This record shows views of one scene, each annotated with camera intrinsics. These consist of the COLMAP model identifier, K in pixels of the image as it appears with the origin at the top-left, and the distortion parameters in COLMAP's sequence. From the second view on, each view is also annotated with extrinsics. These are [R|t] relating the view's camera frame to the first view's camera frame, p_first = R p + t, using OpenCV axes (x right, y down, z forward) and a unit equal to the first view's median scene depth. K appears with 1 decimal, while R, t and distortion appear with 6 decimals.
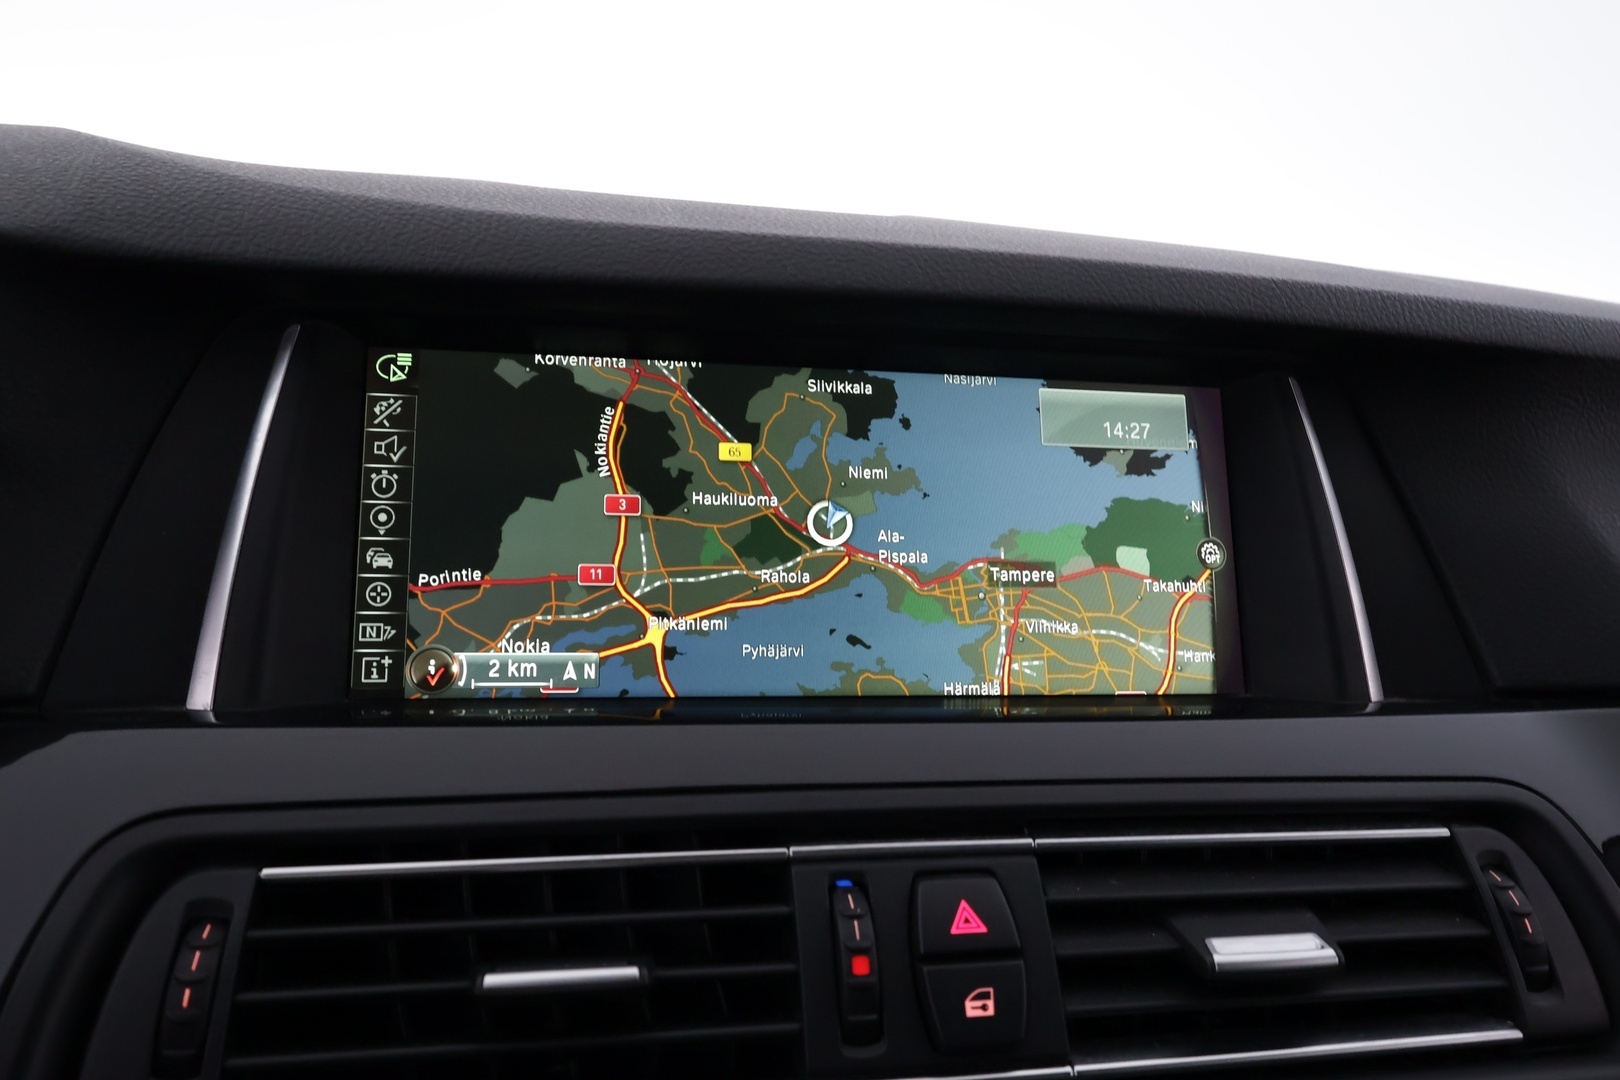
lens RADIAL K [[1198.2, 0, 810.5], [0, 1198.2, 549.8], [0, 0, 1]] dist [-0.000195, 0.001800]
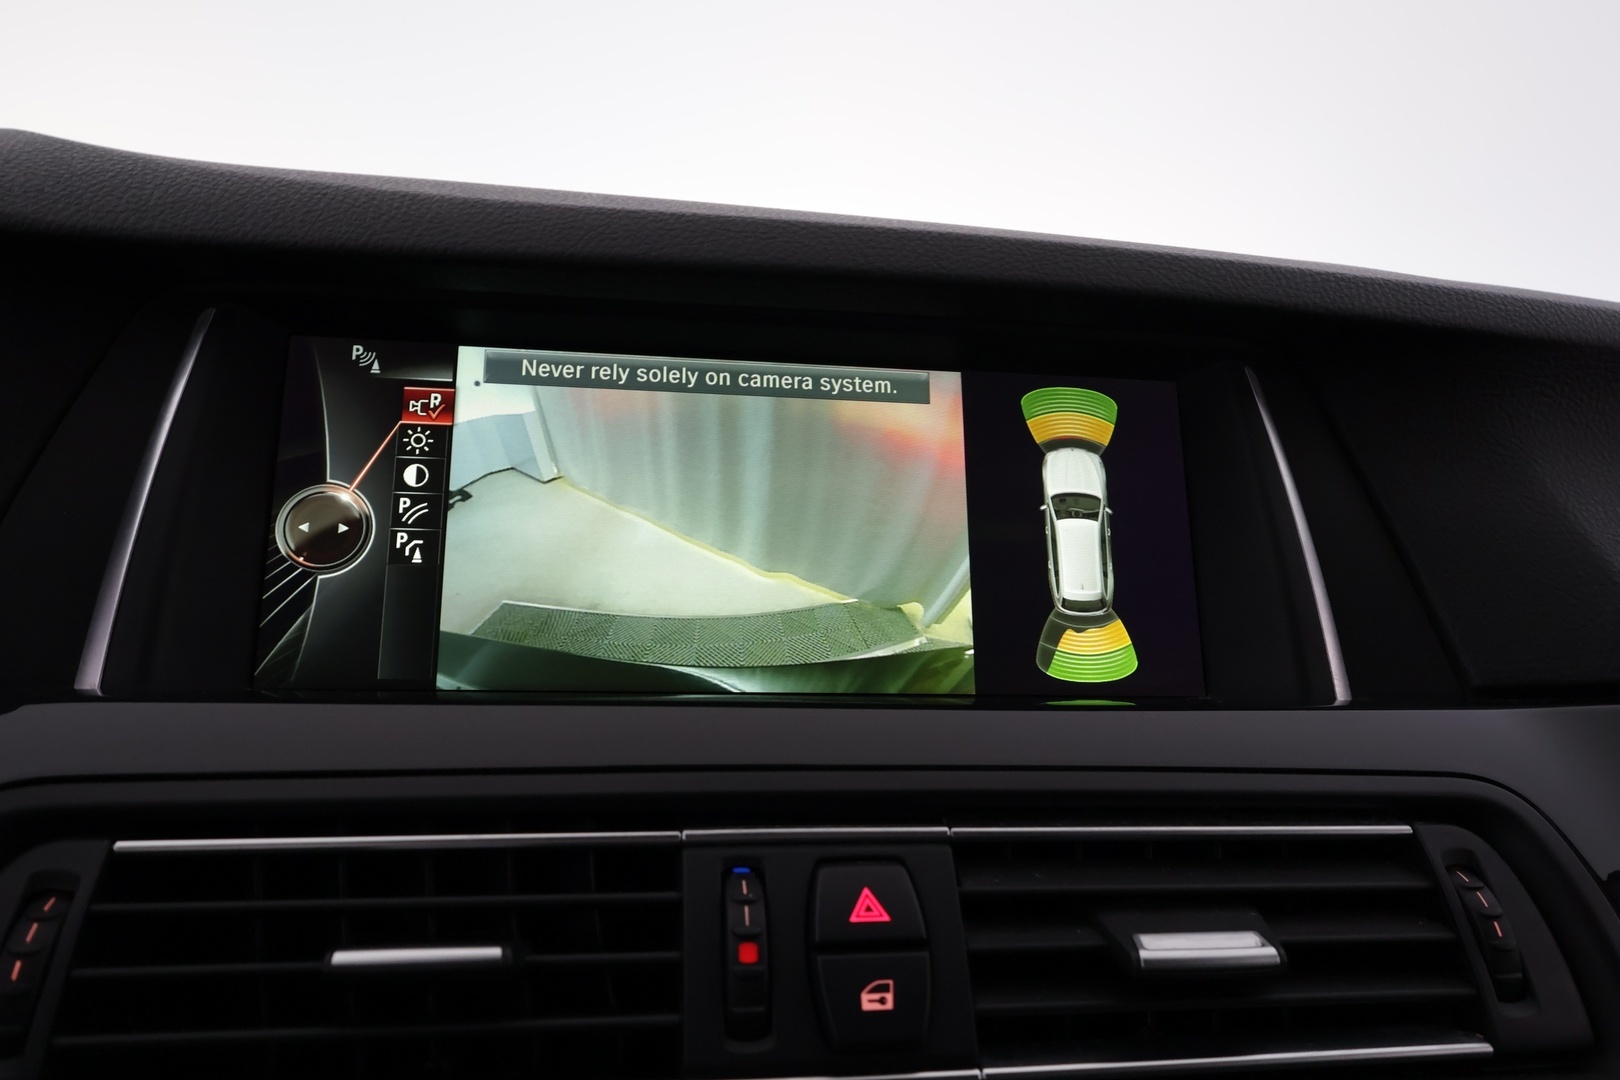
lens RADIAL K [[1198.2, 0, 810.0], [0, 1198.2, 554.0], [0, 0, 1]] dist [-0.000195, 0.001800]
pose [[0.999258, -0.004369, -0.038256, 0.106564], [0.001765, 0.997696, -0.067826, 0.085815], [0.038464, 0.067708, 0.996963, 0.047866]]
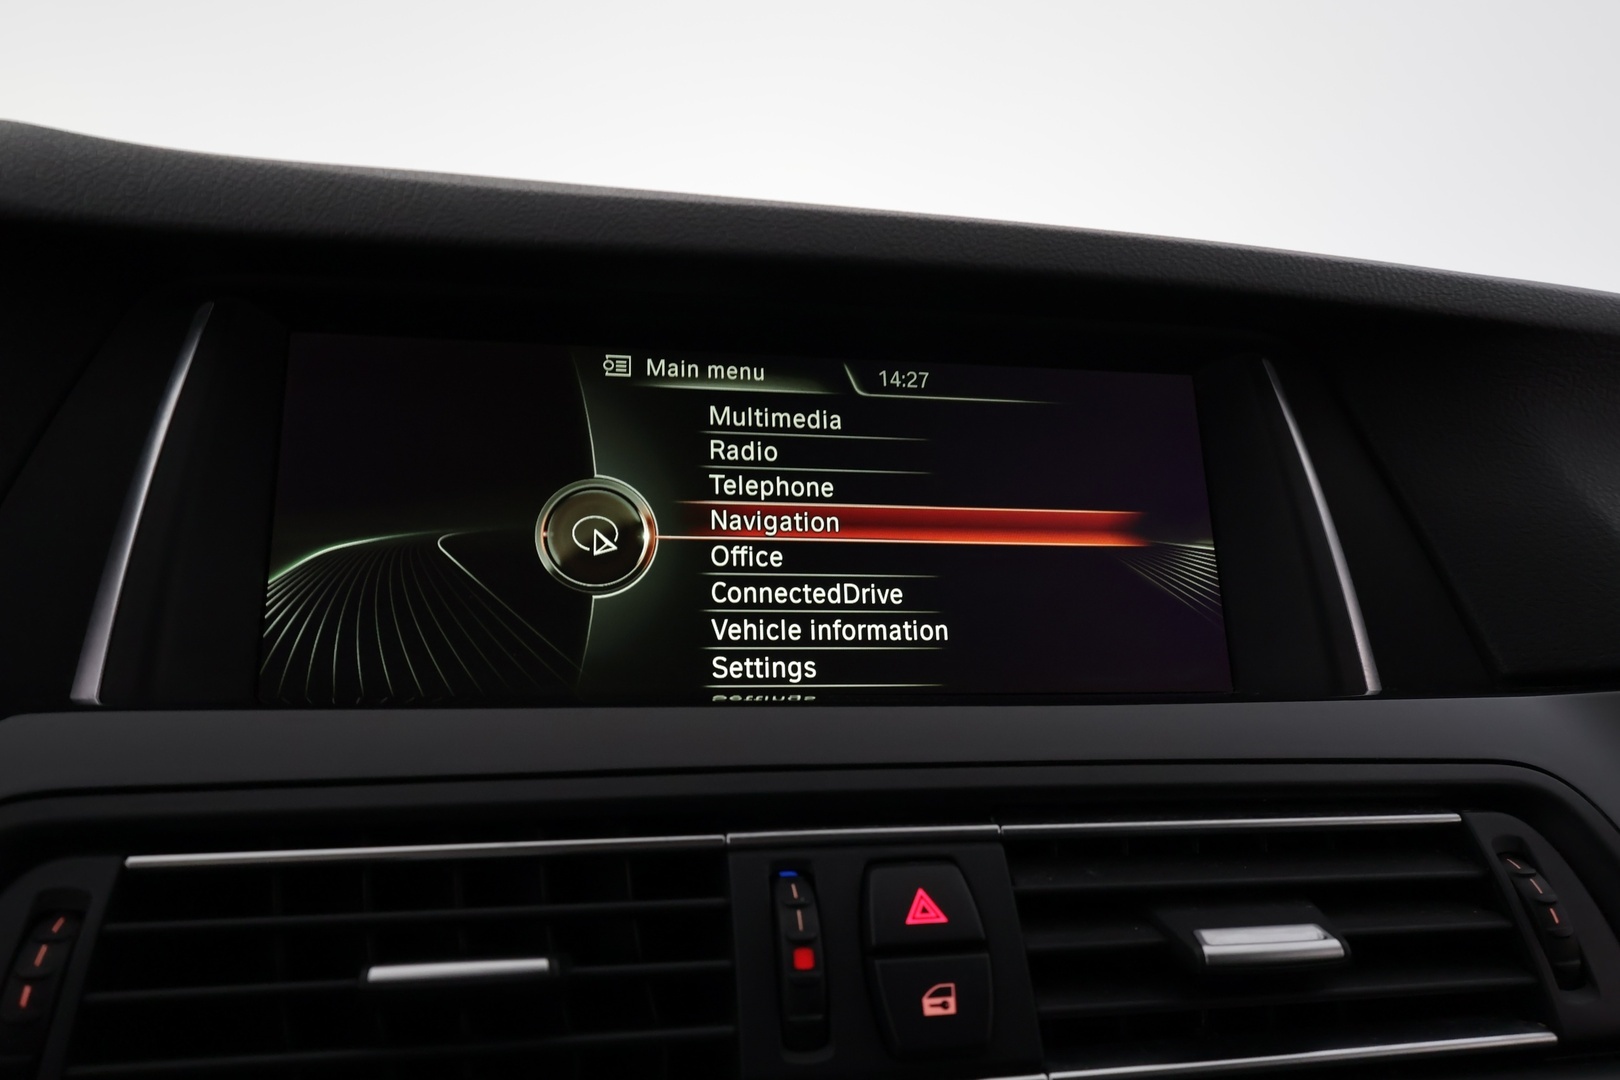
lens RADIAL K [[1198.2, 0, 811.1], [0, 1198.2, 549.9], [0, 0, 1]] dist [-0.000195, 0.001800]
pose [[0.999816, -0.019149, 0.000574, 0.044384], [0.019124, 0.995813, -0.089391, 0.105411], [0.001141, 0.089385, 0.995996, 0.076180]]
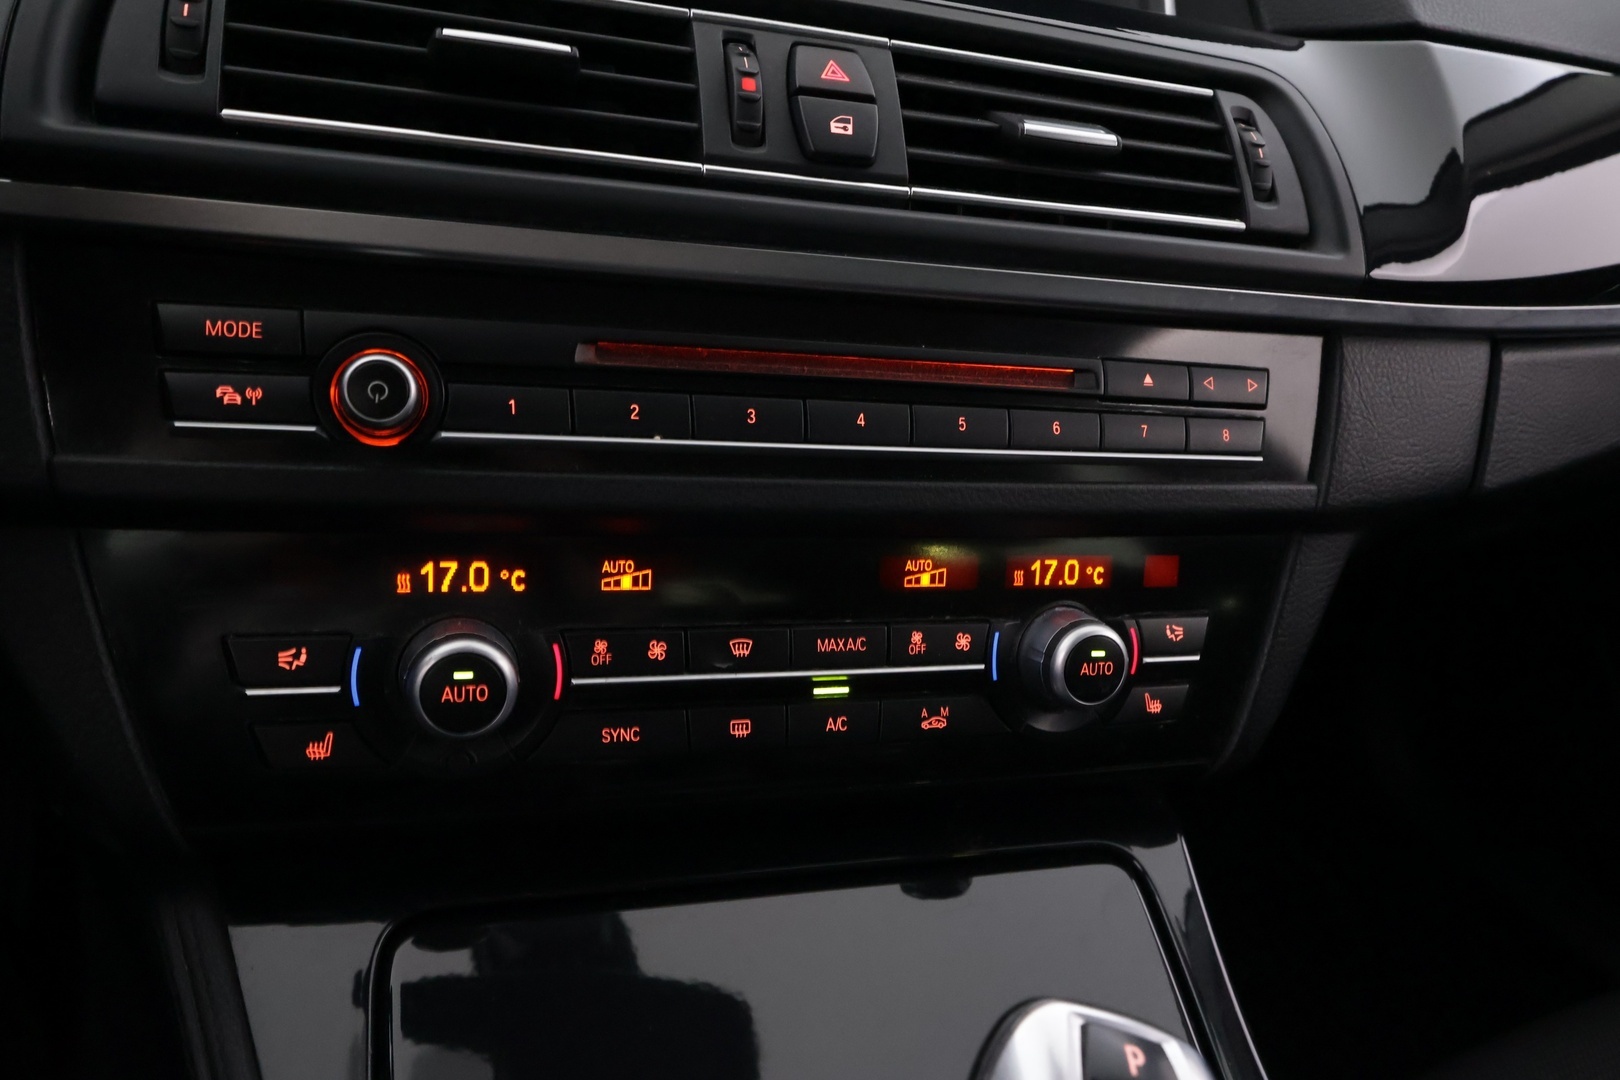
lens RADIAL K [[1198.2, 0, 819.9], [0, 1198.2, 539.6], [0, 0, 1]] dist [-0.000195, 0.001800]
pose [[0.989742, 0.024675, 0.140719, -0.040782], [-0.051165, 0.980859, 0.187876, 0.482128], [-0.133389, -0.193148, 0.972060, -0.260352]]
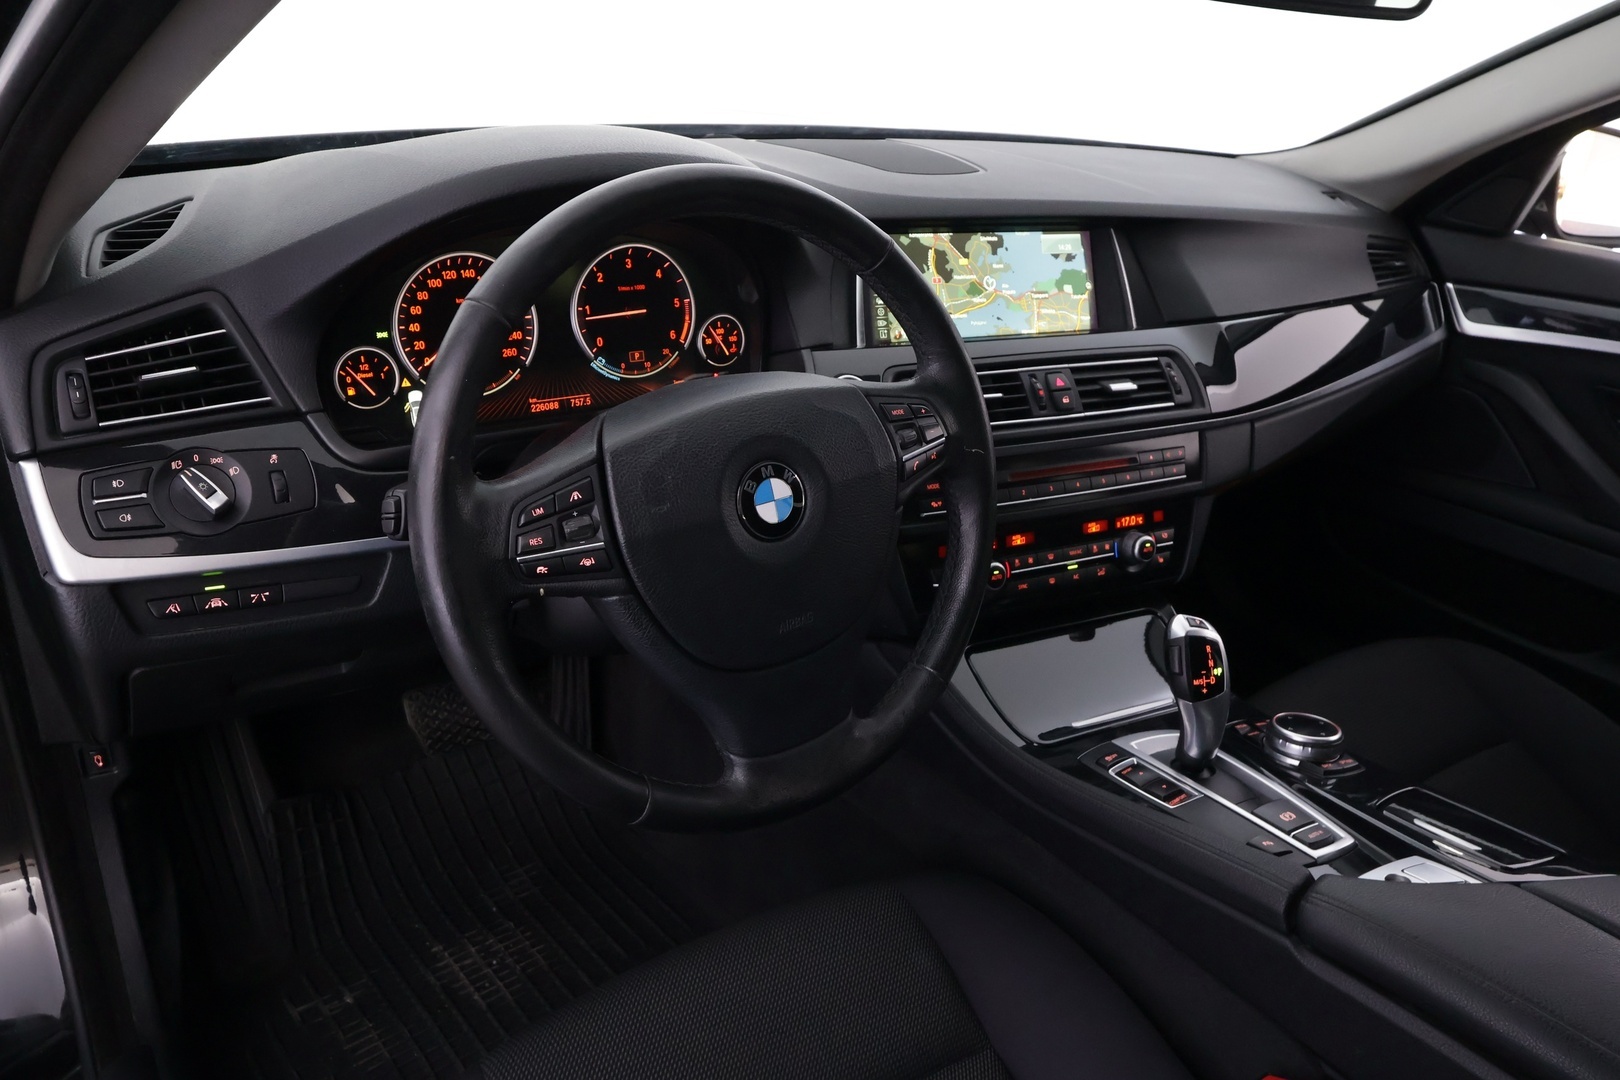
lens RADIAL K [[1198.2, 0, 812.2], [0, 1198.2, 539.7], [0, 0, 1]] dist [-0.000195, 0.001800]
pose [[0.953883, -0.109630, 0.279444, -1.666290], [0.041989, 0.970501, 0.237412, -0.160002], [-0.297228, -0.214730, 0.930347, -2.377781]]
